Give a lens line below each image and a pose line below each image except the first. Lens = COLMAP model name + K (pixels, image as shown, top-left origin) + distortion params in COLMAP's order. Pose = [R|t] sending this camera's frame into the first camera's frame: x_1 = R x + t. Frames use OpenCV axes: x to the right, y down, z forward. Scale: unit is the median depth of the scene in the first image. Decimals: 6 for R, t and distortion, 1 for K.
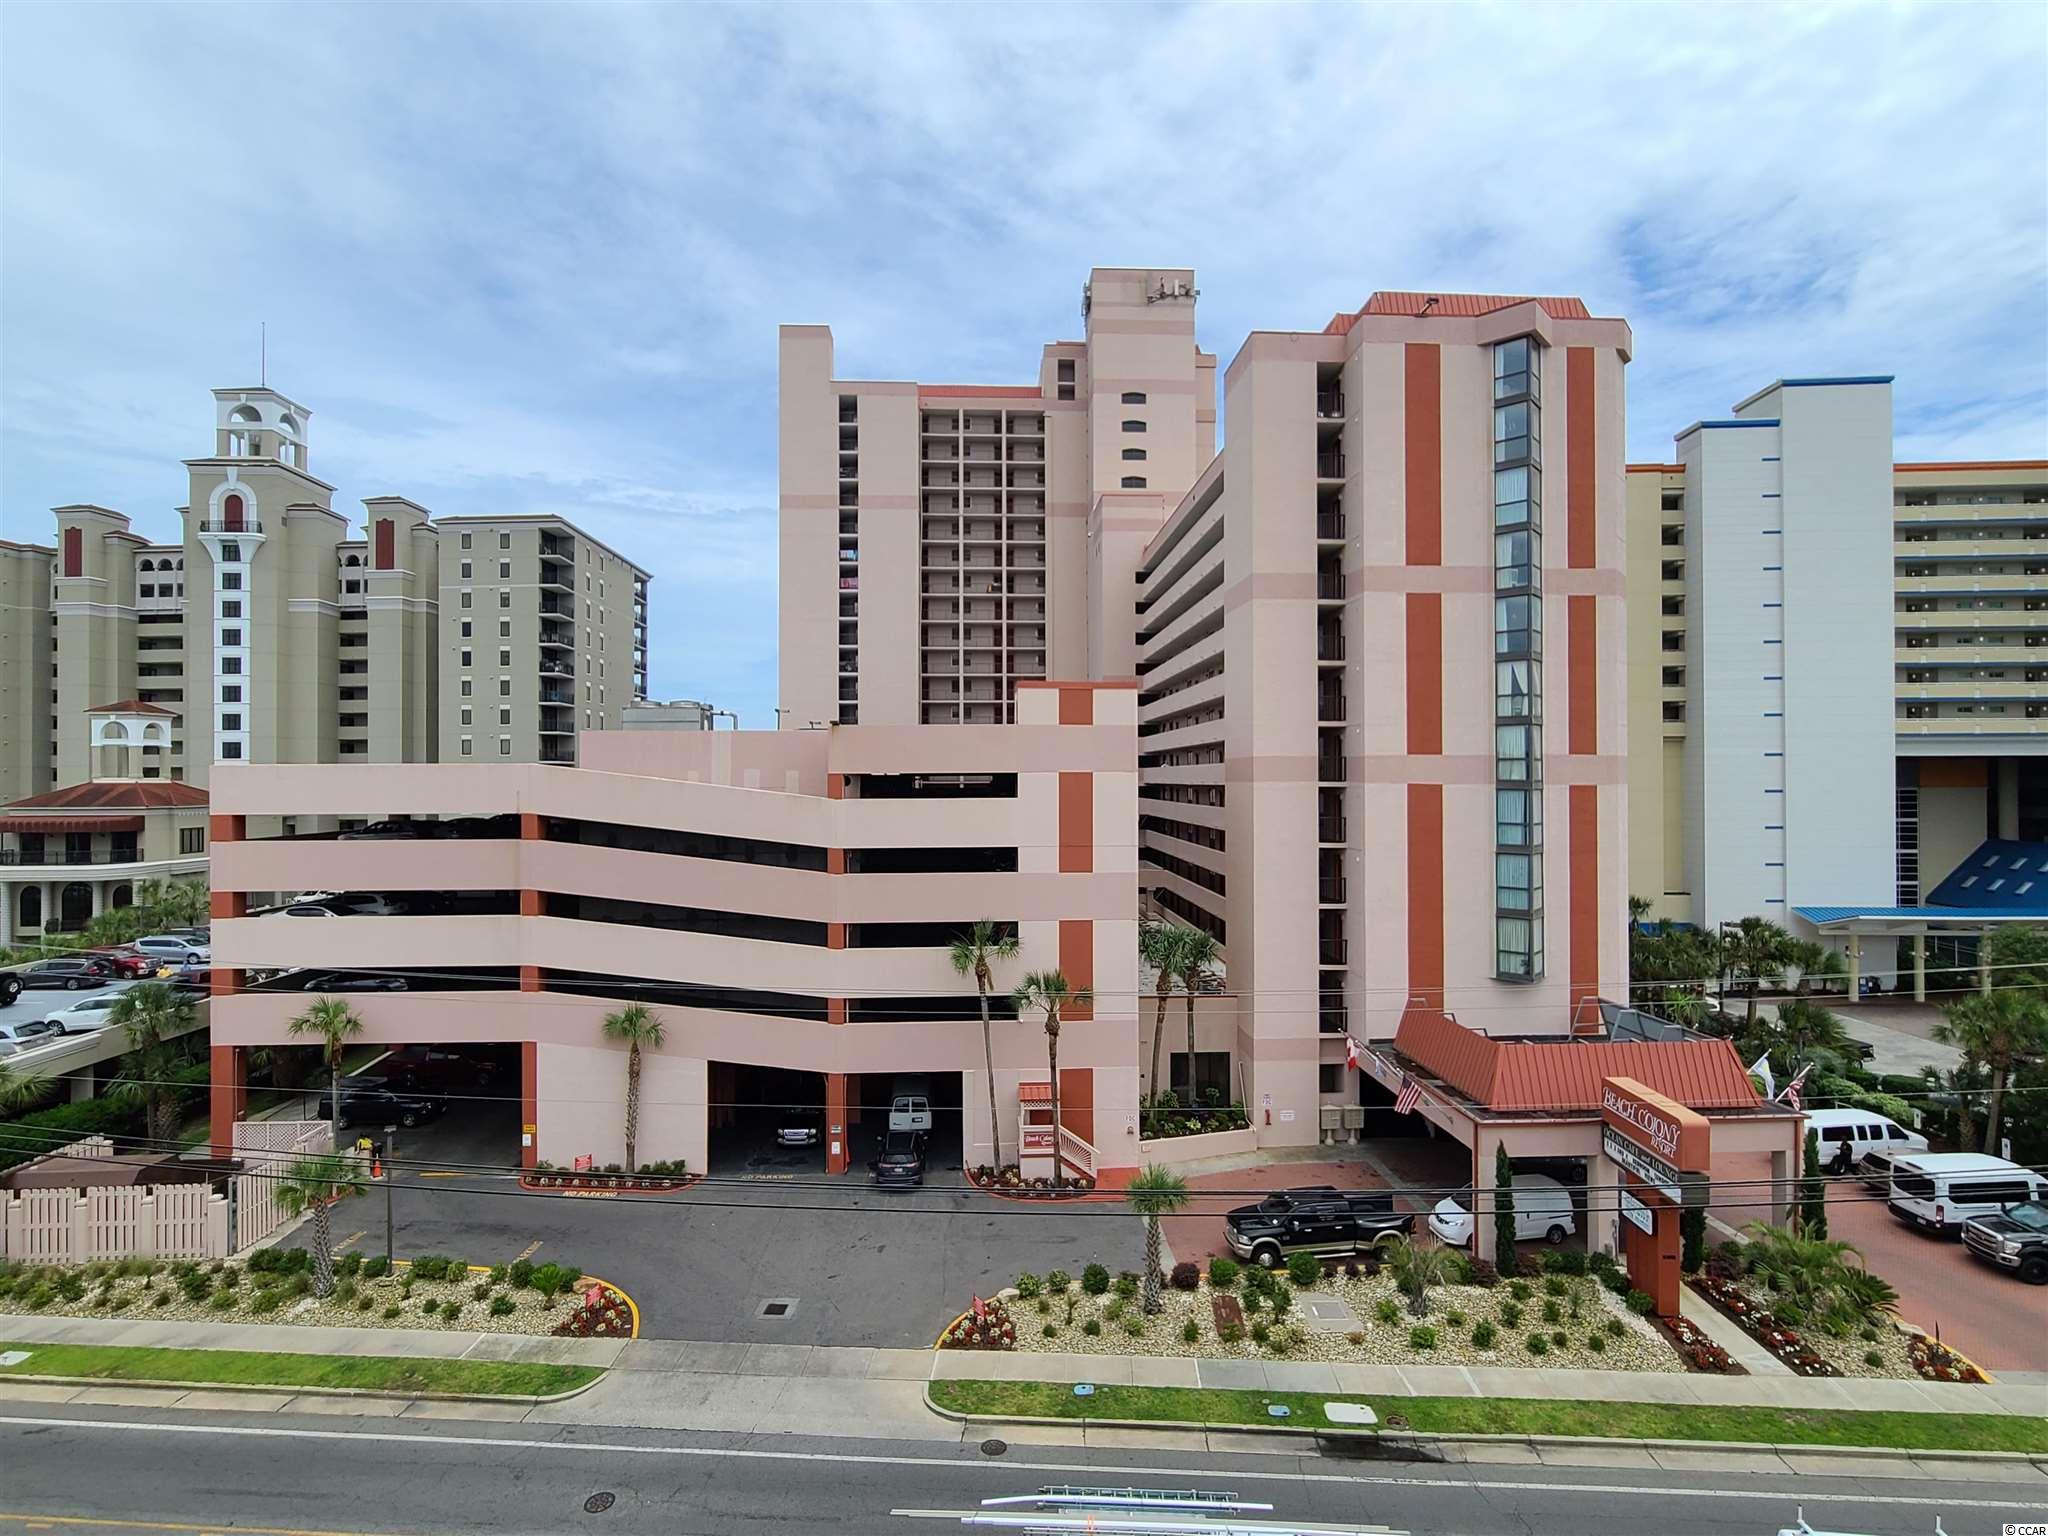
lens RADIAL K [[1006.3, 0, 1024.3], [0, 1006.3, 774.8], [0, 0, 1]] dist [-0.002122, -0.000716]
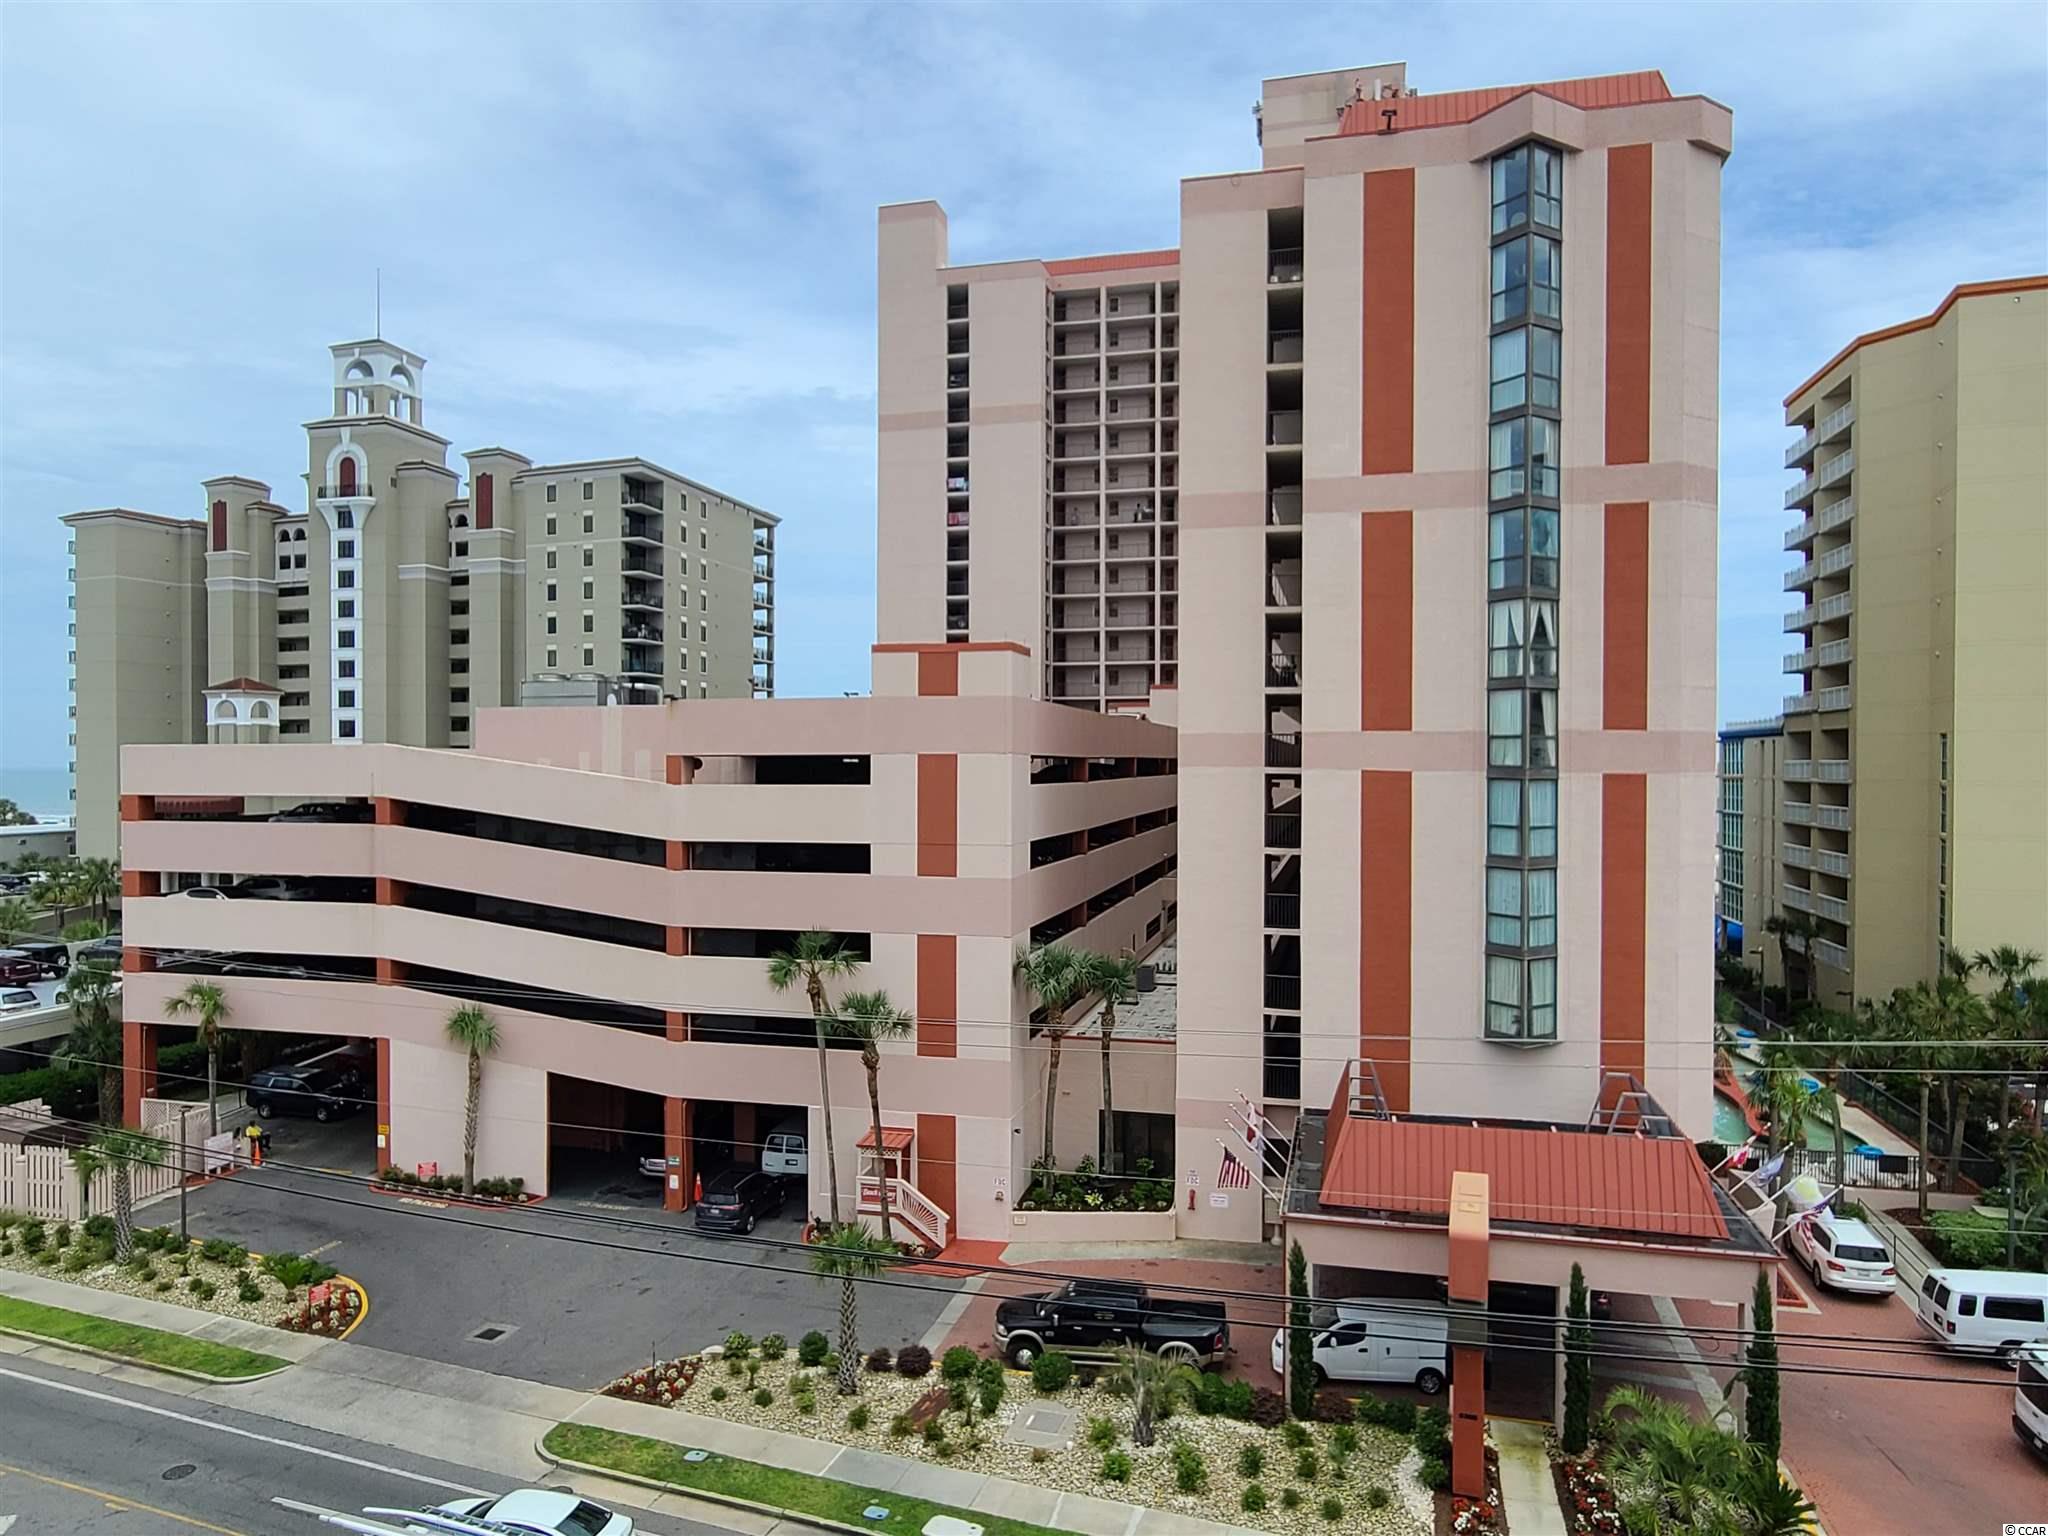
lens RADIAL K [[1326.4, 0, 1021.5], [0, 1326.4, 778.8], [0, 0, 1]] dist [-0.000751, -0.001629]
pose [[0.955532, 0.007294, -0.294796, 0.431715], [-0.002352, 0.999851, 0.017115, -0.000987], [0.294877, -0.015661, 0.955407, -0.010044]]
